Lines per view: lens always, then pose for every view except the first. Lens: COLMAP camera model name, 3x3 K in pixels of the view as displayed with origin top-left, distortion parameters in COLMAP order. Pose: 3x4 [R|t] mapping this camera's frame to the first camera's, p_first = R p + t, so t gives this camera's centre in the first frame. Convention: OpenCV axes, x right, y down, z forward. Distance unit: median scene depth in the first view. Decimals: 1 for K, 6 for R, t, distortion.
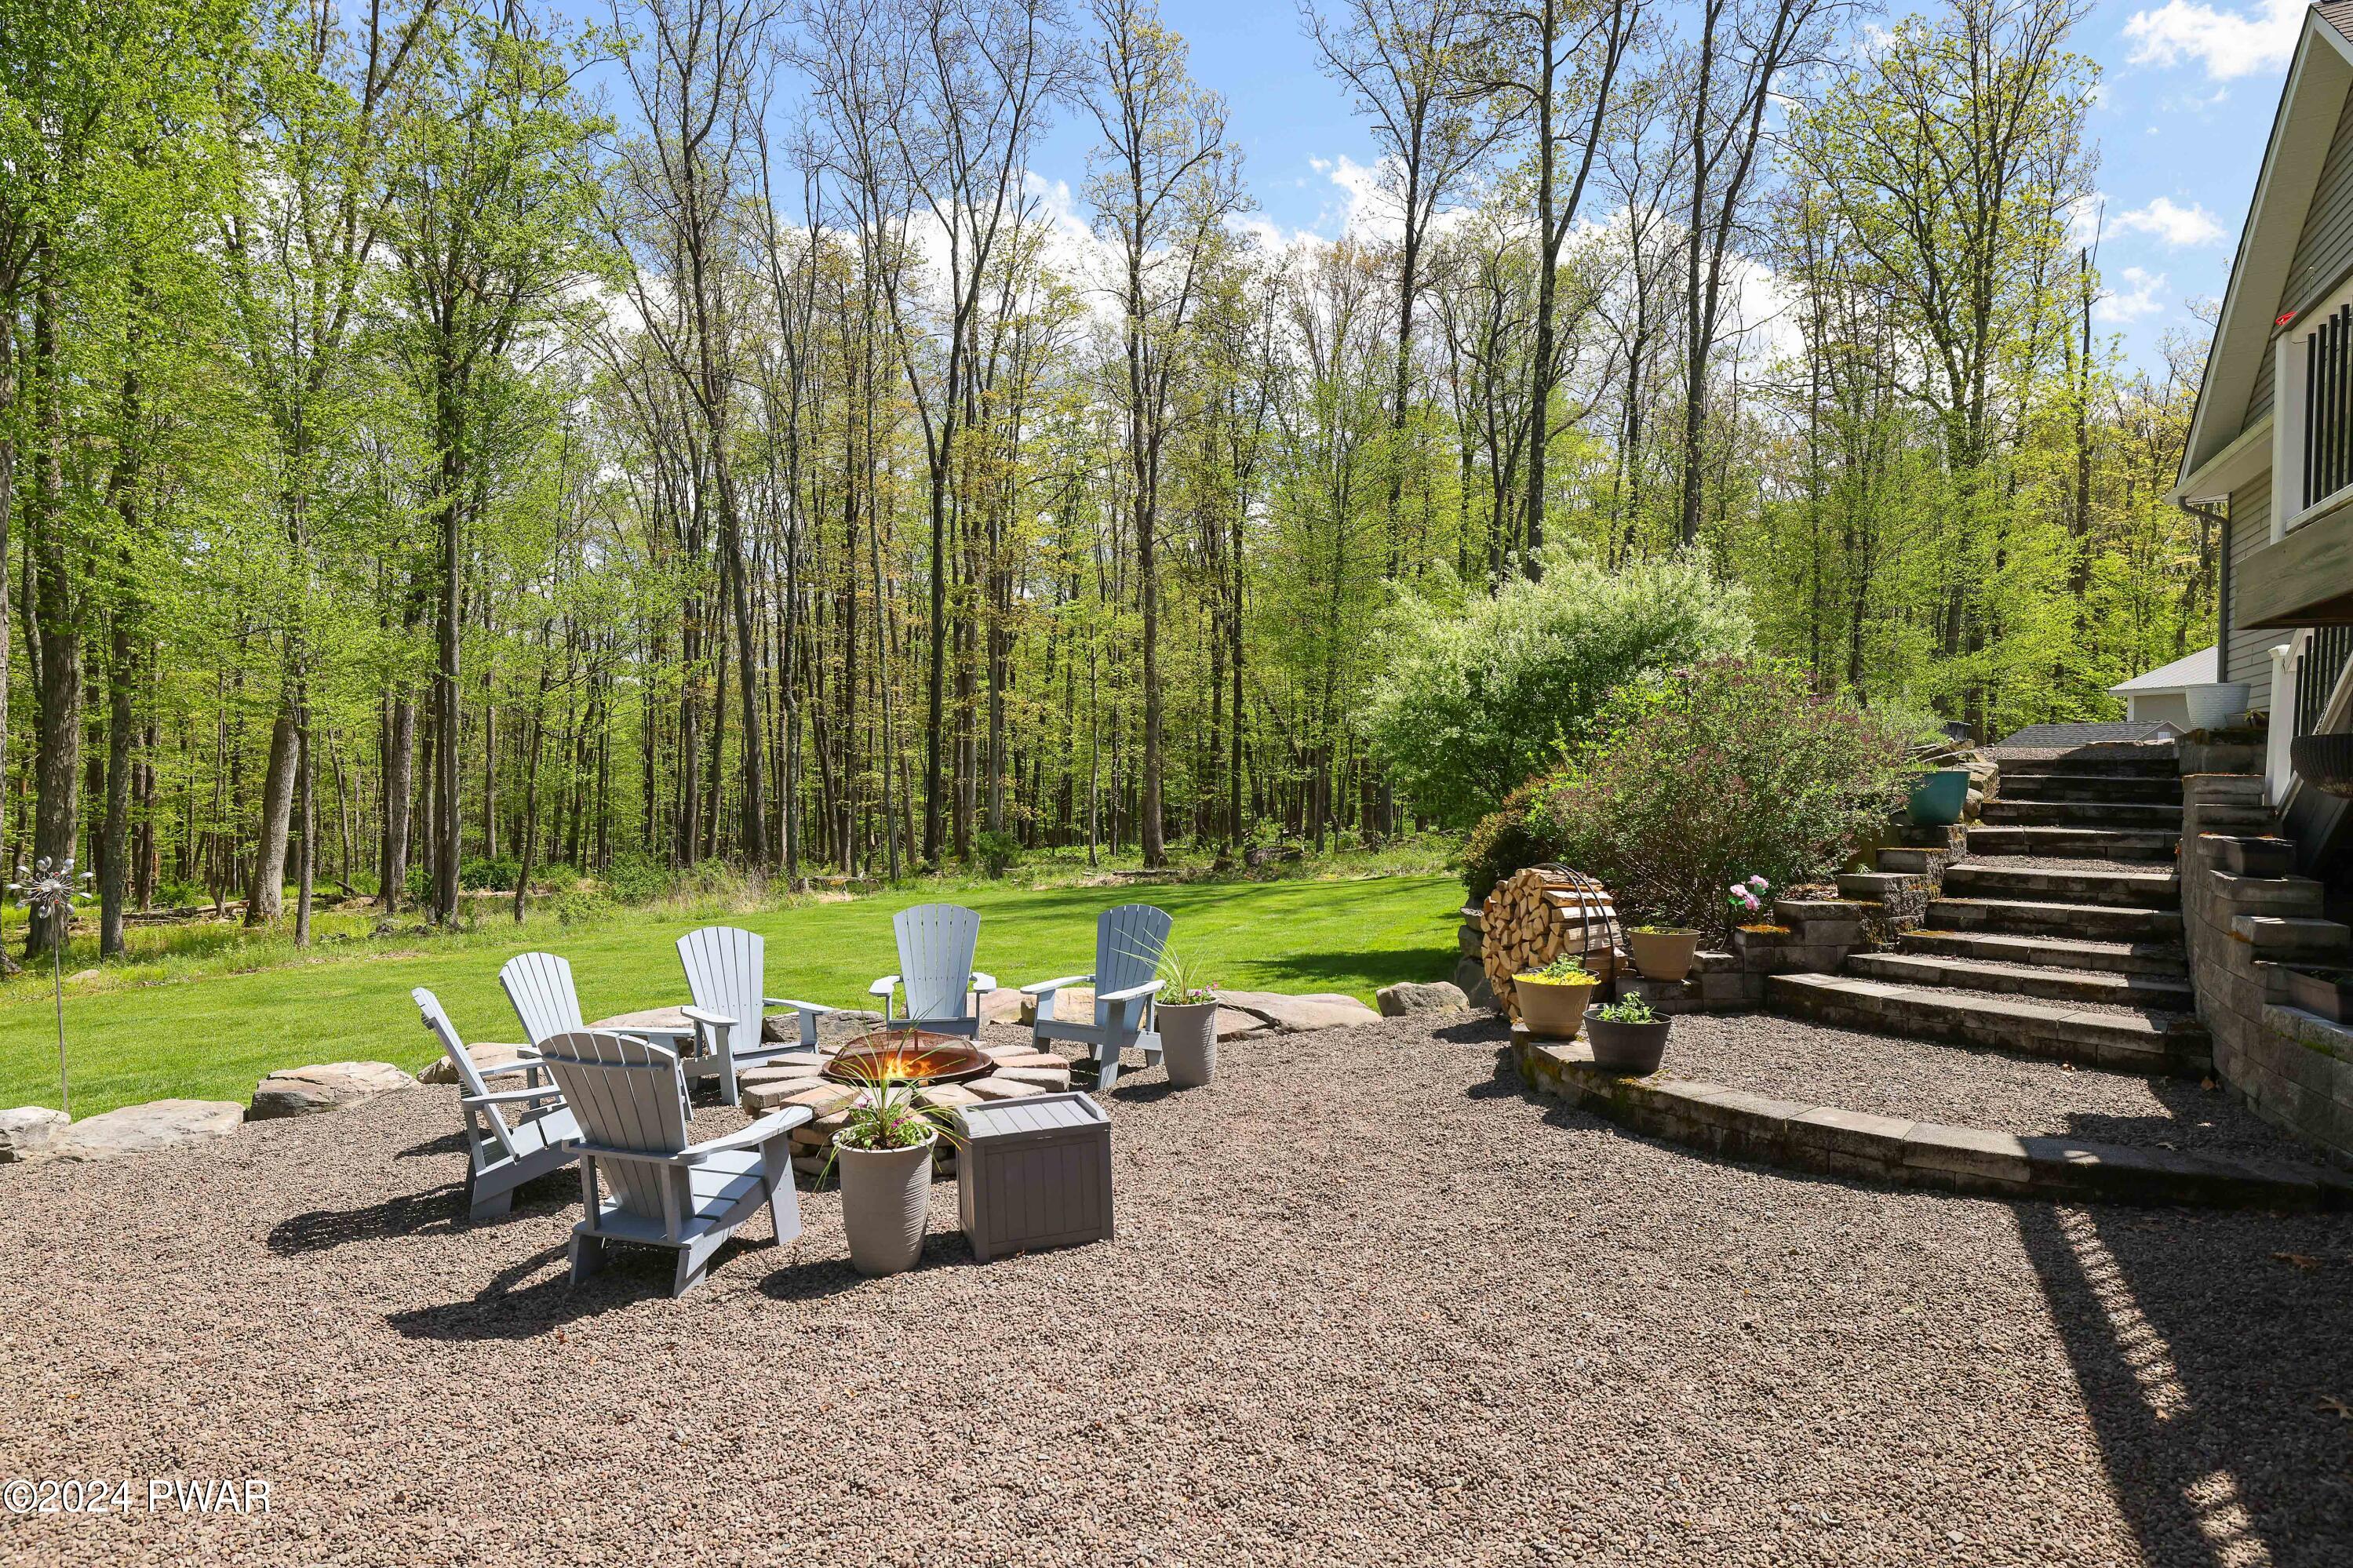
lens RADIAL K [[1322.4, 0, 1176.5], [0, 1322.4, 784.0], [0, 0, 1]] dist [-0.000104, -0.000020]
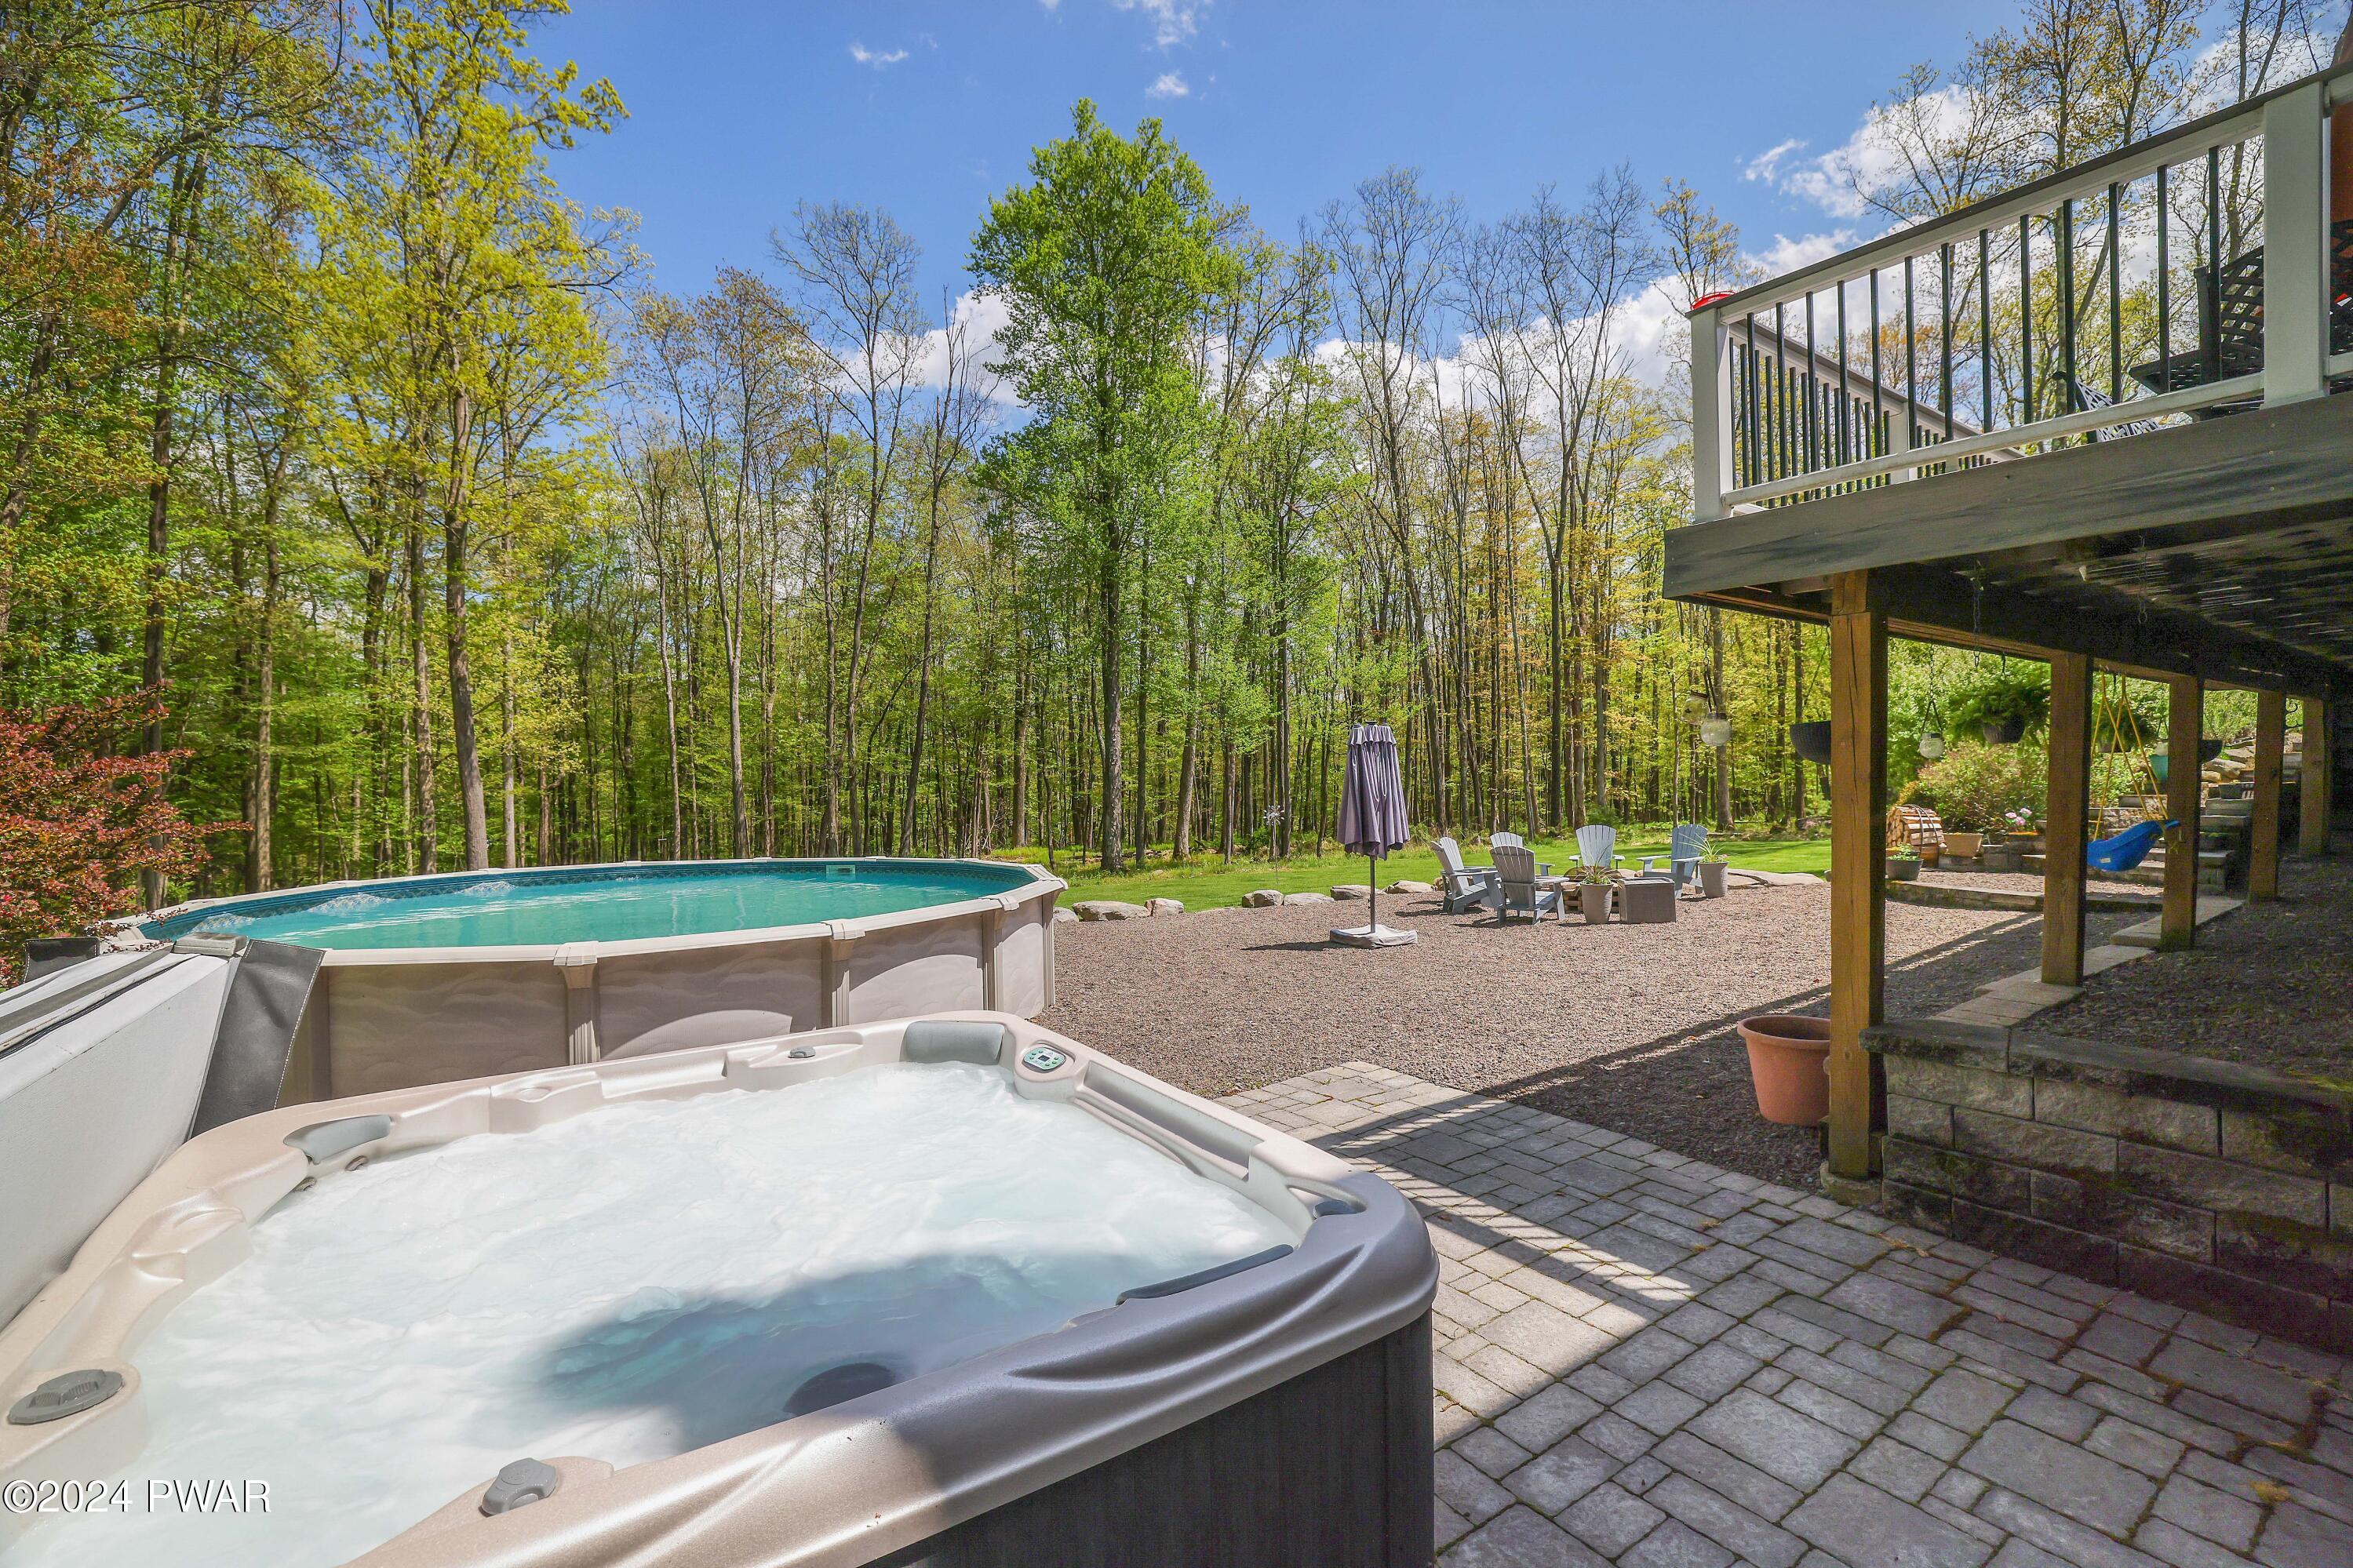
lens RADIAL K [[1011.9, 0, 1176.5], [0, 1011.9, 784.0], [0, 0, 1]] dist [-0.017570, 0.000140]
pose [[0.865178, -0.017122, -0.501172, 0.013305], [0.019608, 0.999808, -0.000308, 0.000999], [0.501081, -0.009561, 0.865348, -0.168101]]
